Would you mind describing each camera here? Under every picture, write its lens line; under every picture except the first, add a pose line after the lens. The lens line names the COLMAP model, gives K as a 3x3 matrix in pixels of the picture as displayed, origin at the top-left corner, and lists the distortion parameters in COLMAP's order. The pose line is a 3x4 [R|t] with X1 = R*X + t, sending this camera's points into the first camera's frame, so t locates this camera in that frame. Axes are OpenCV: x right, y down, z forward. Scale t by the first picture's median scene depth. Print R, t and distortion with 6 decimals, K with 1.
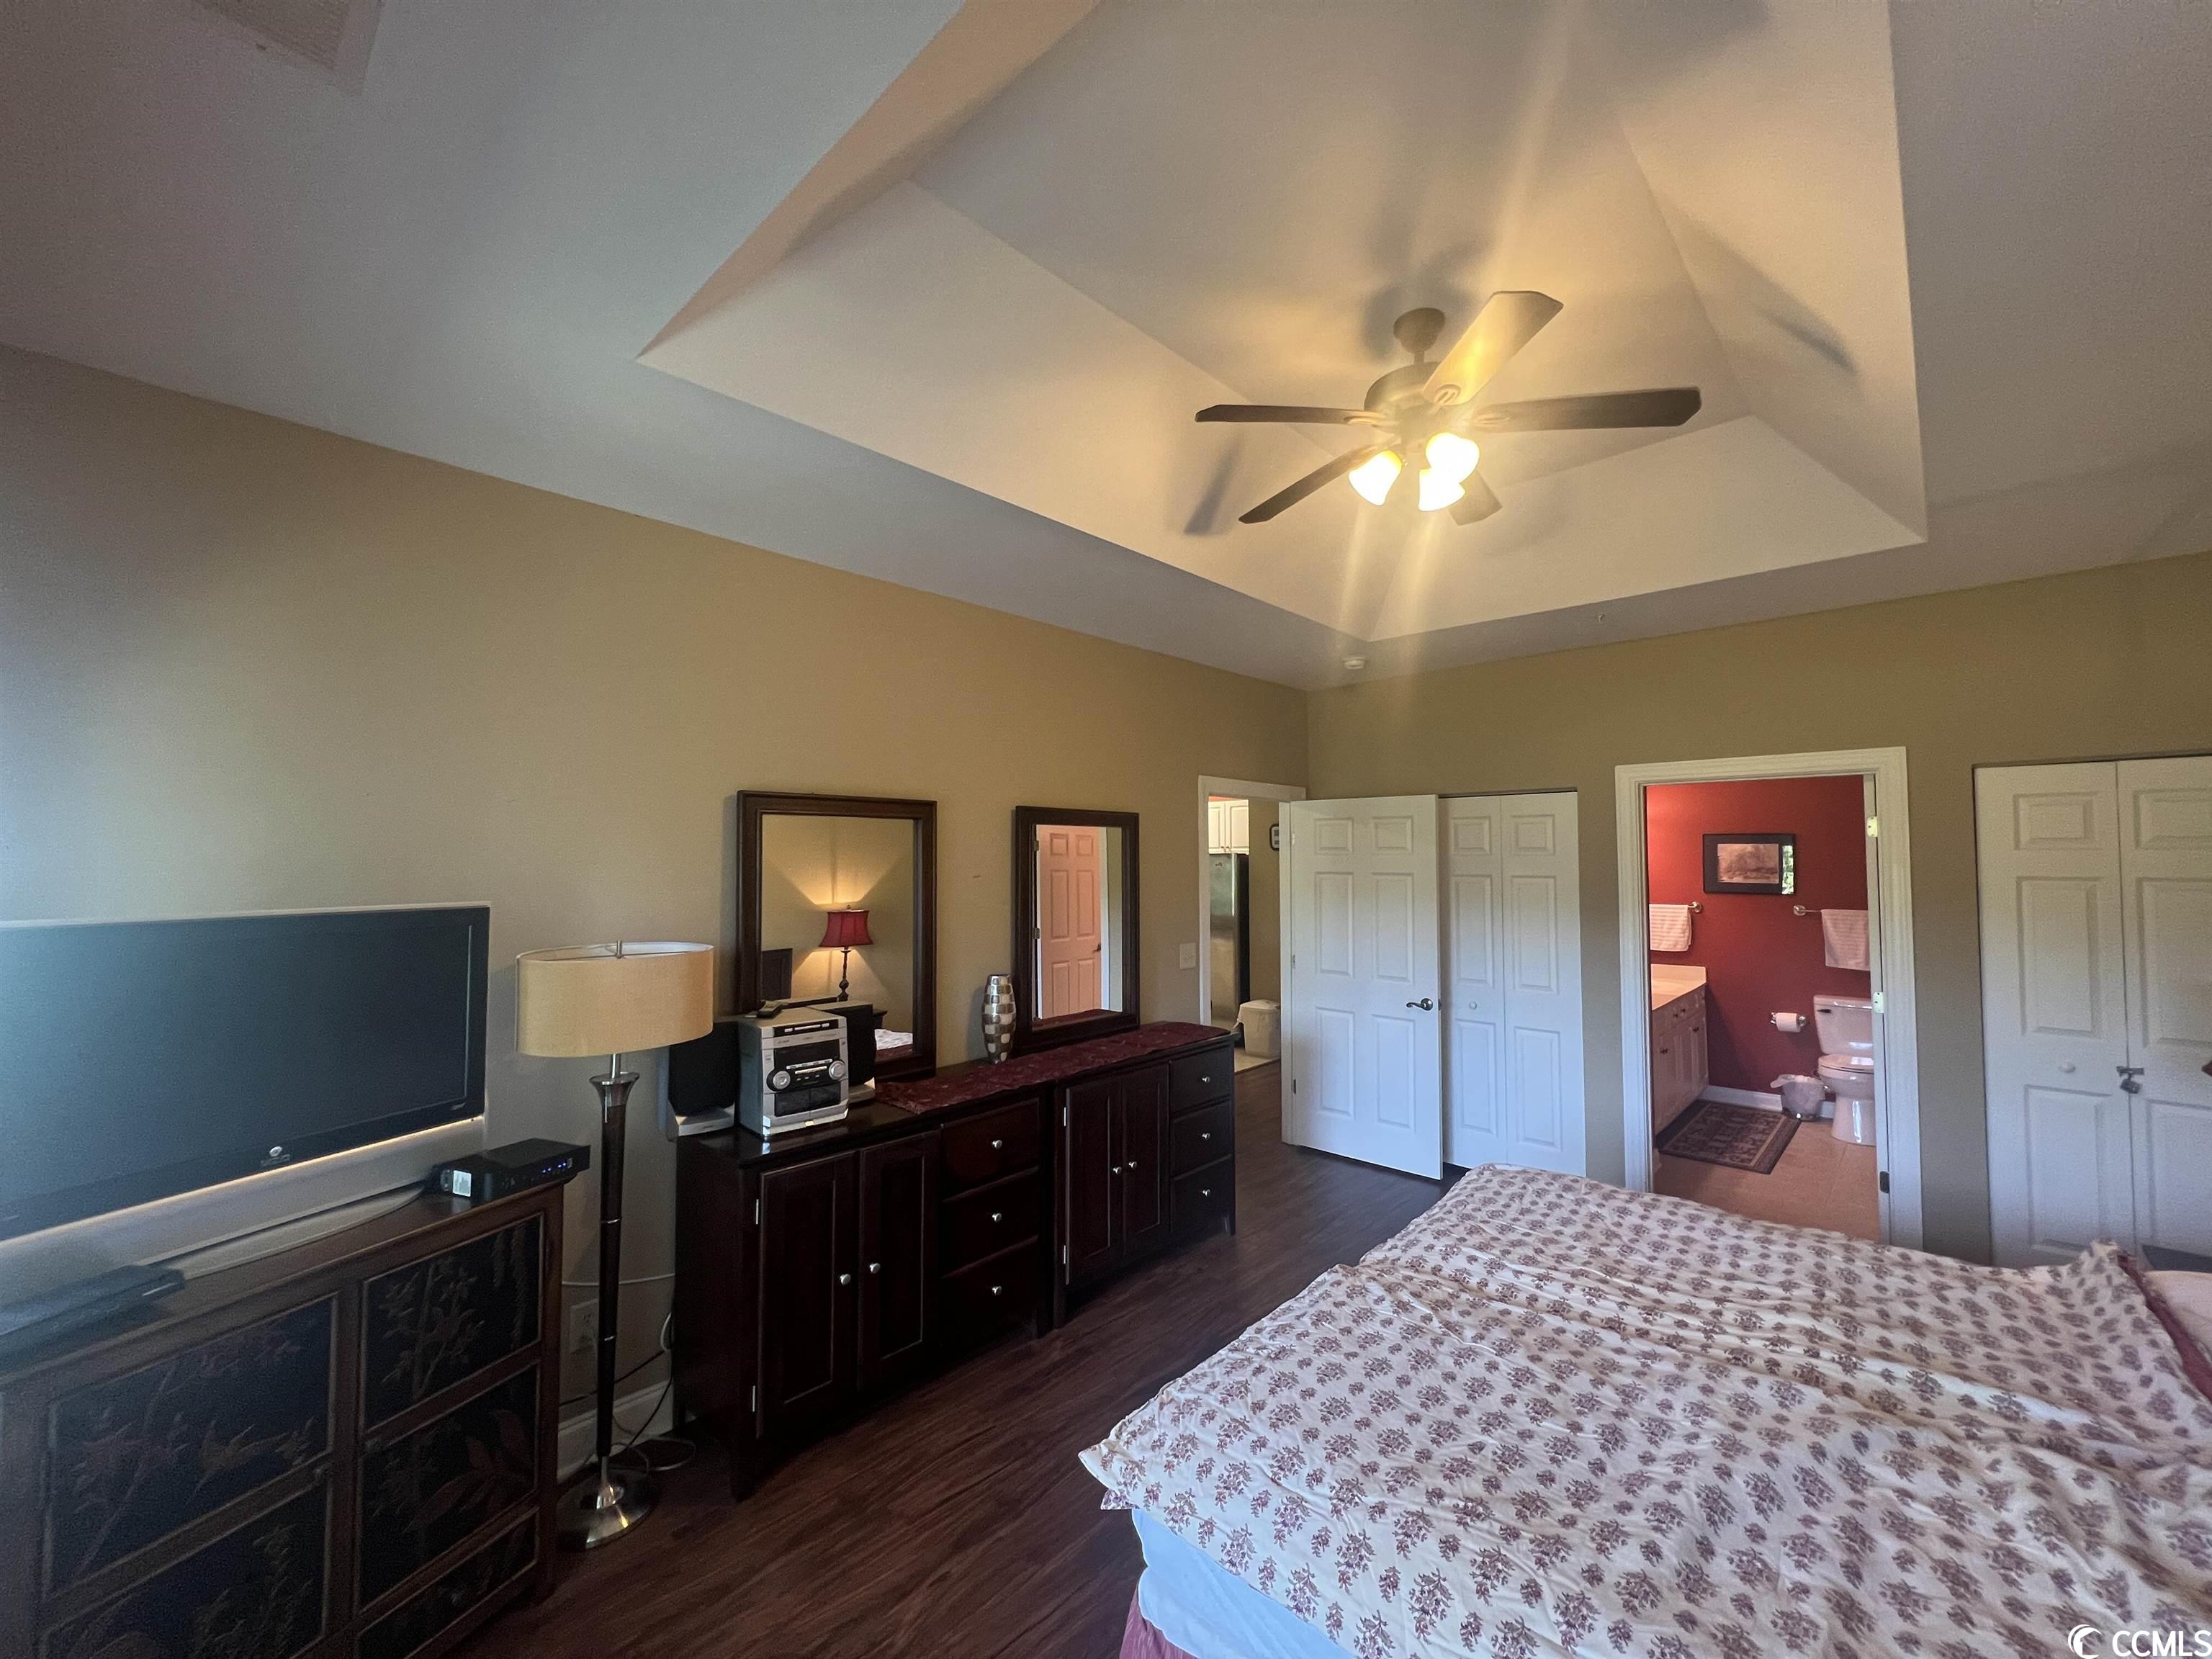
lens RADIAL K [[877.1, 0, 1094.6], [0, 877.1, 843.7], [0, 0, 1]] dist [-0.001565, 0.000135]
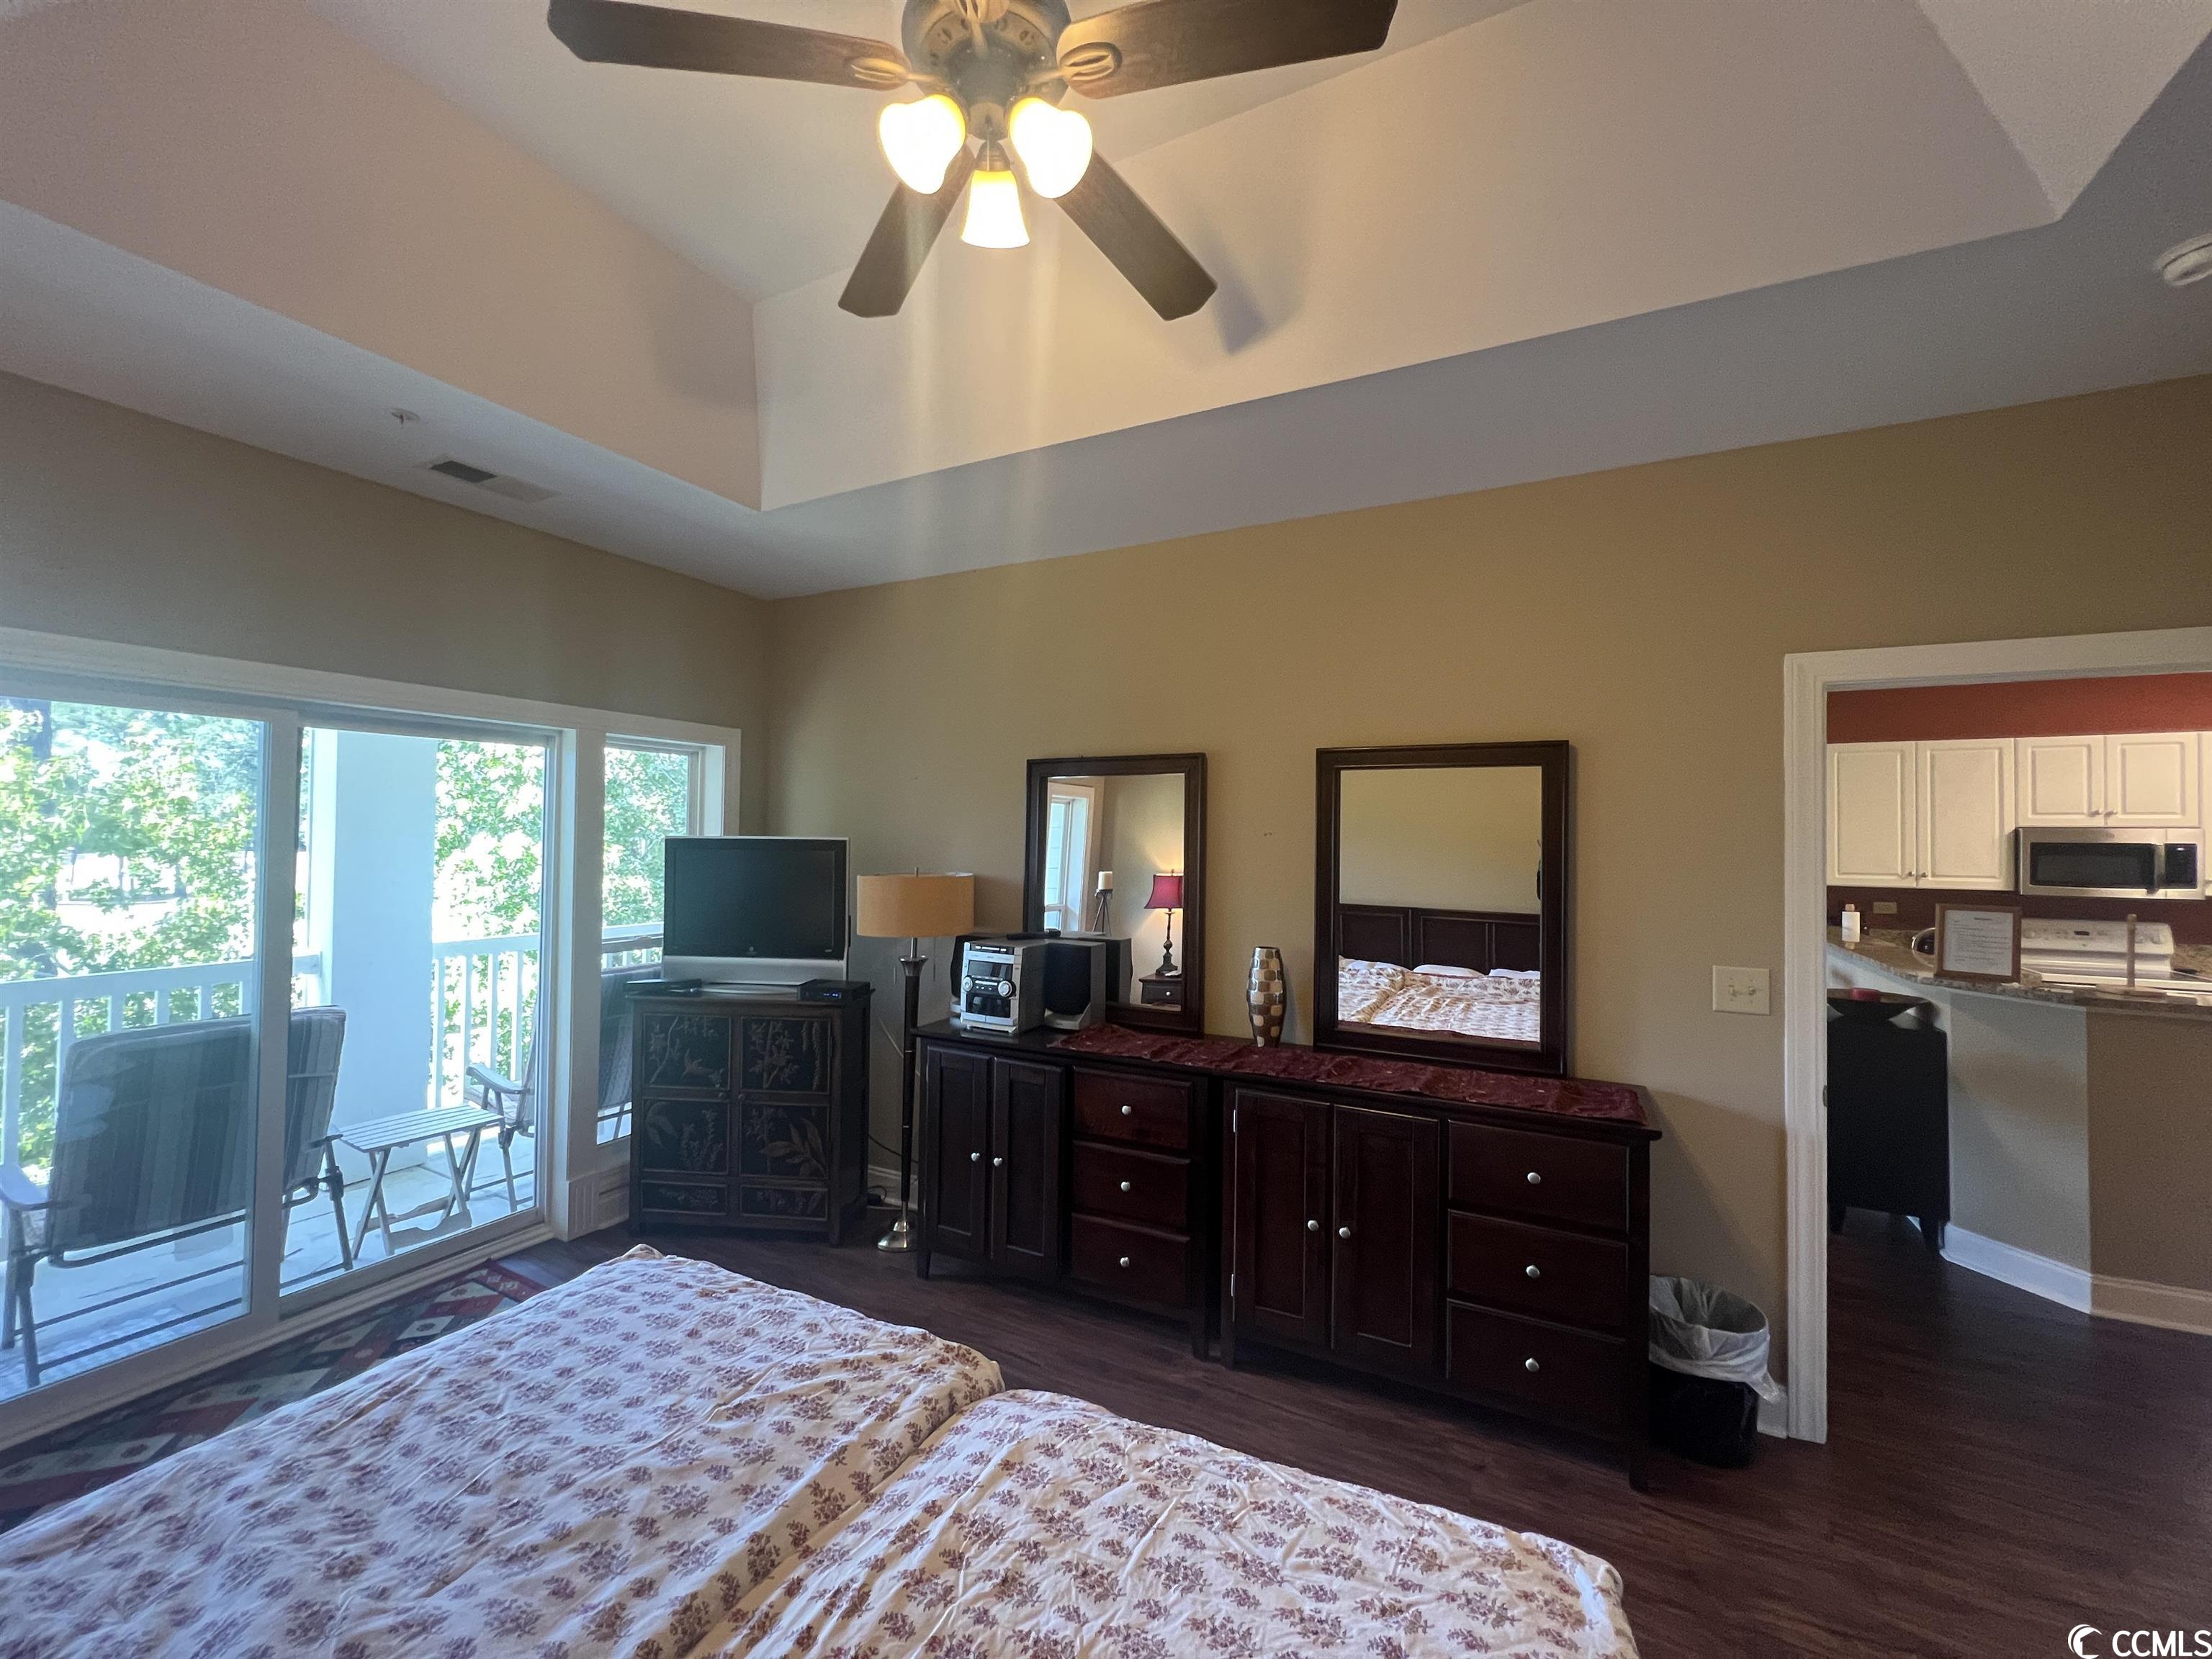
lens RADIAL K [[877.1, 0, 1121.3], [0, 877.1, 837.4], [0, 0, 1]] dist [-0.001565, 0.000135]
pose [[0.289644, 0.004568, -0.957124, 1.104293], [0.008469, 0.999937, 0.007335, 0.055739], [0.957097, -0.010230, 0.289587, 0.999031]]
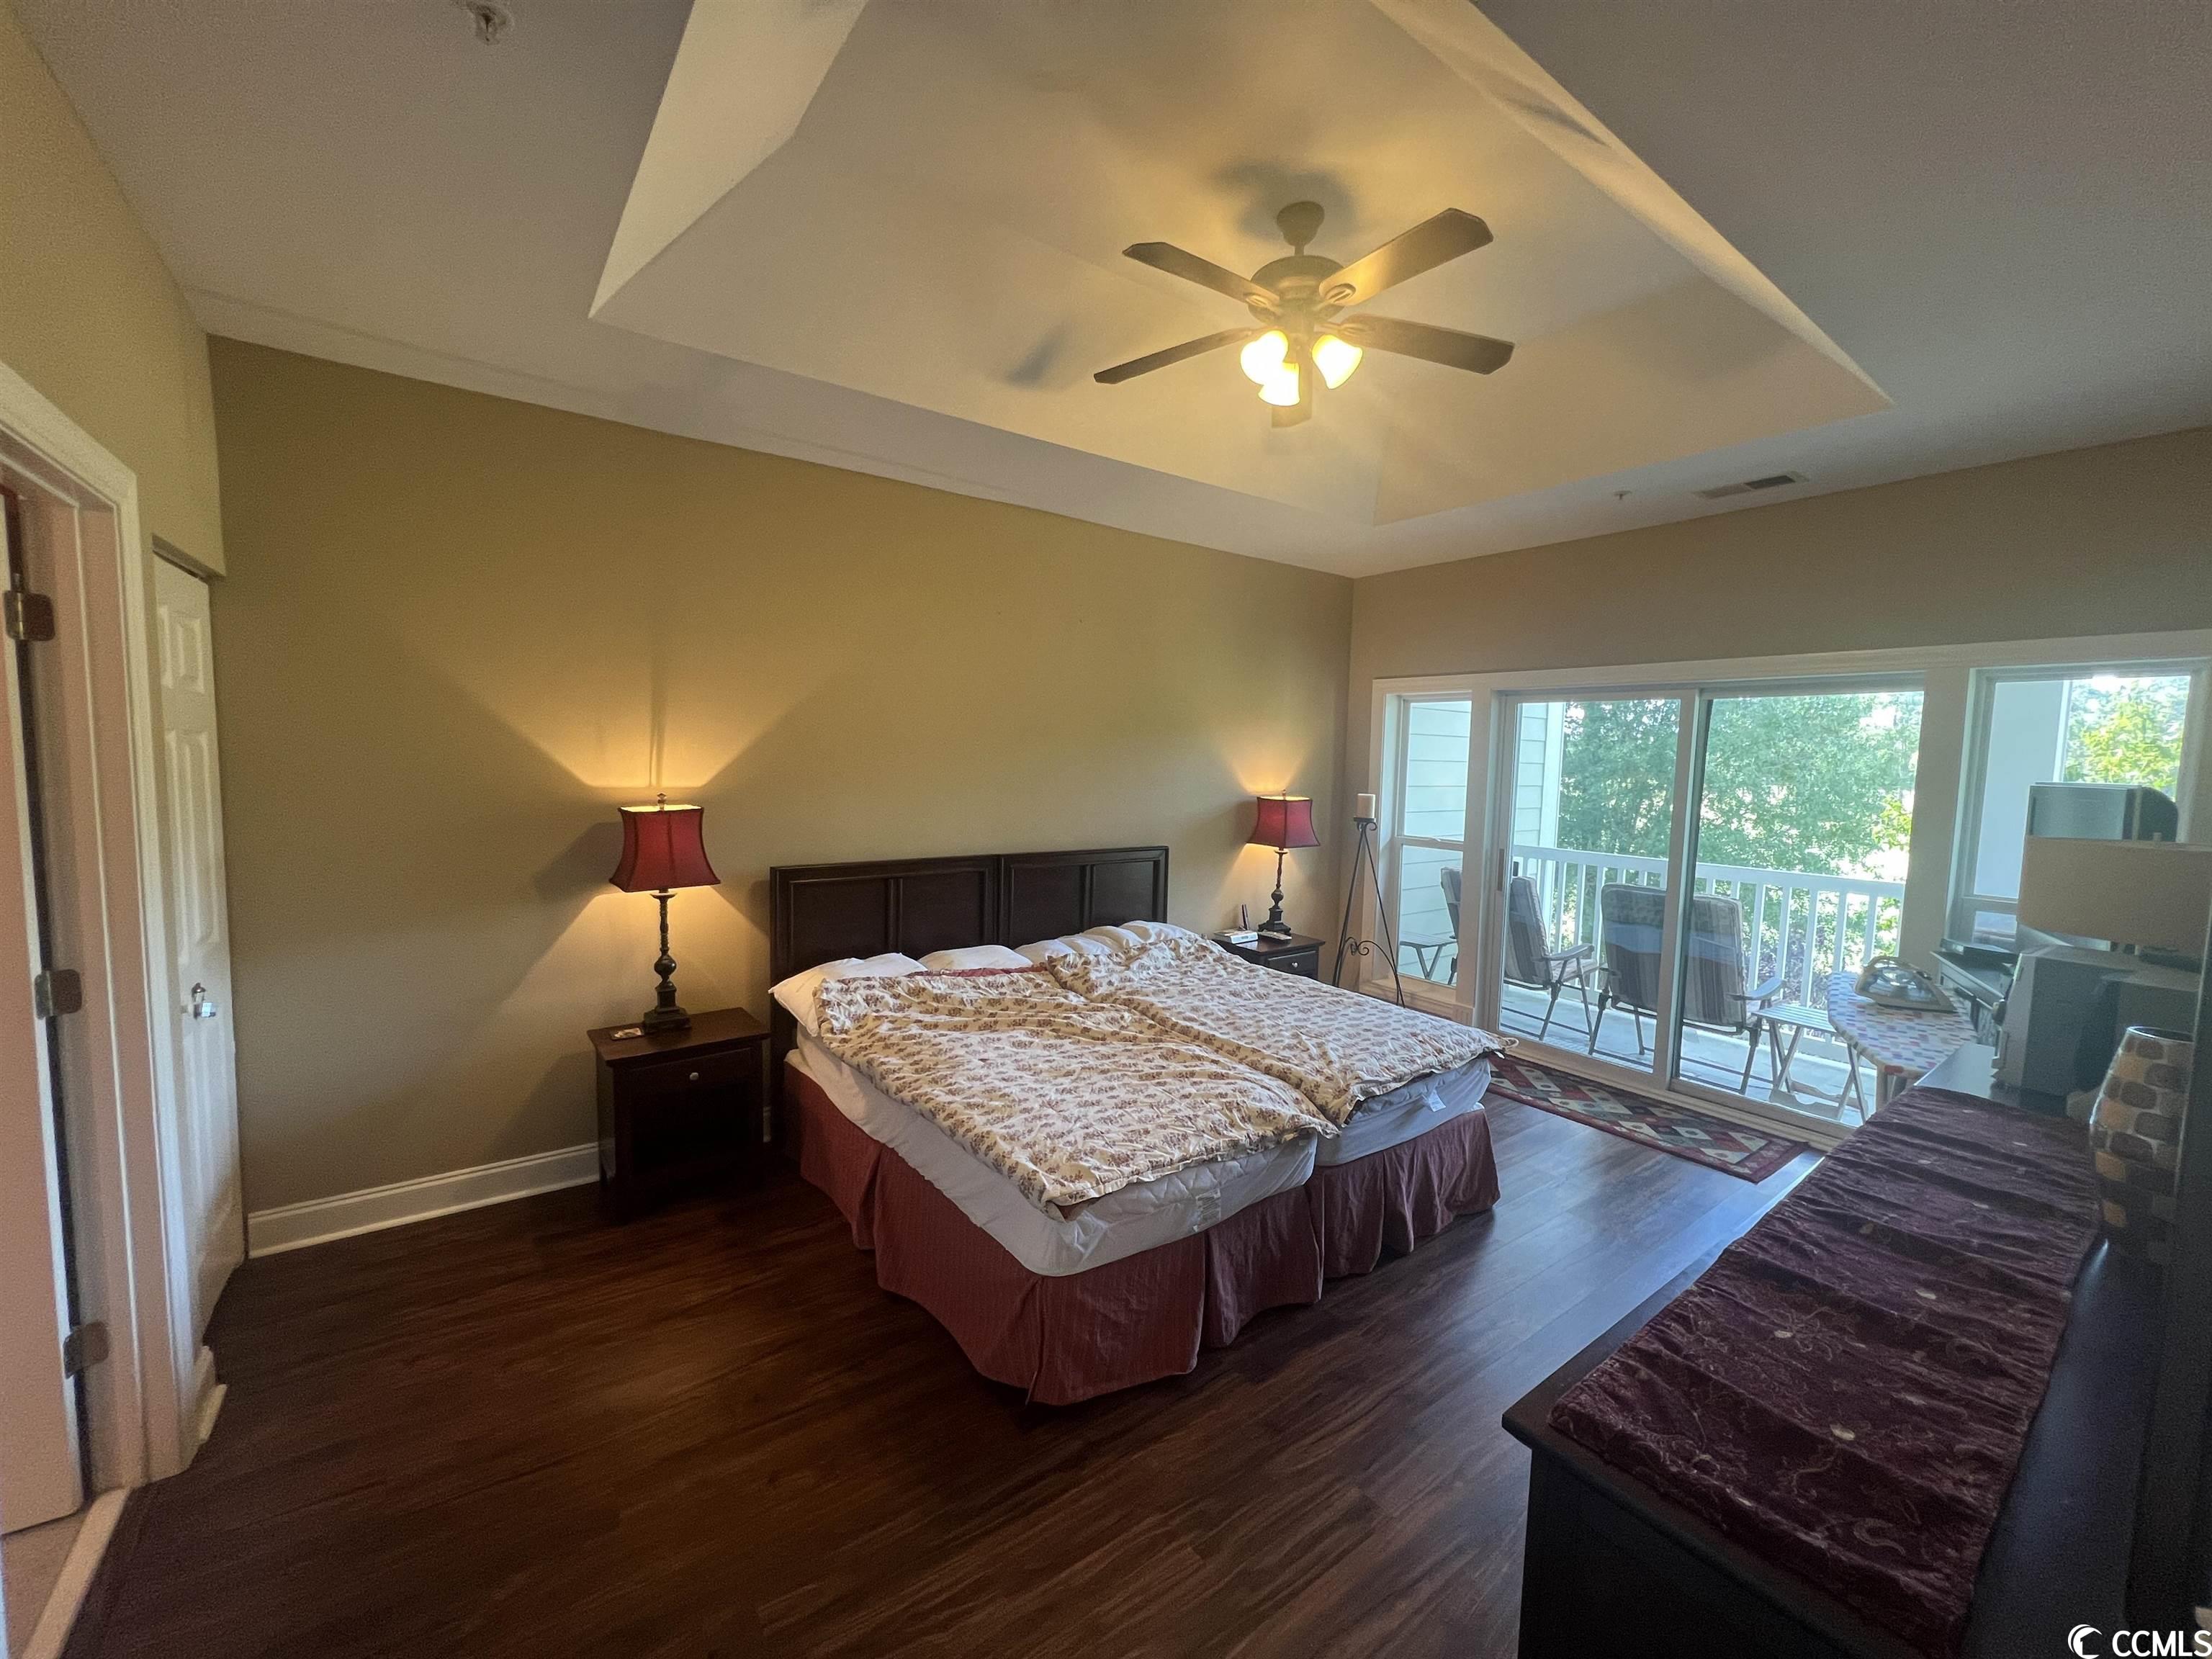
lens RADIAL K [[877.1, 0, 1102.6], [0, 877.1, 829.8], [0, 0, 1]] dist [-0.001565, 0.000135]
pose [[-0.985925, -0.037575, 0.162912, 0.461350], [-0.027434, 0.997569, 0.064059, 0.082952], [-0.164923, 0.058688, -0.984559, 2.354022]]
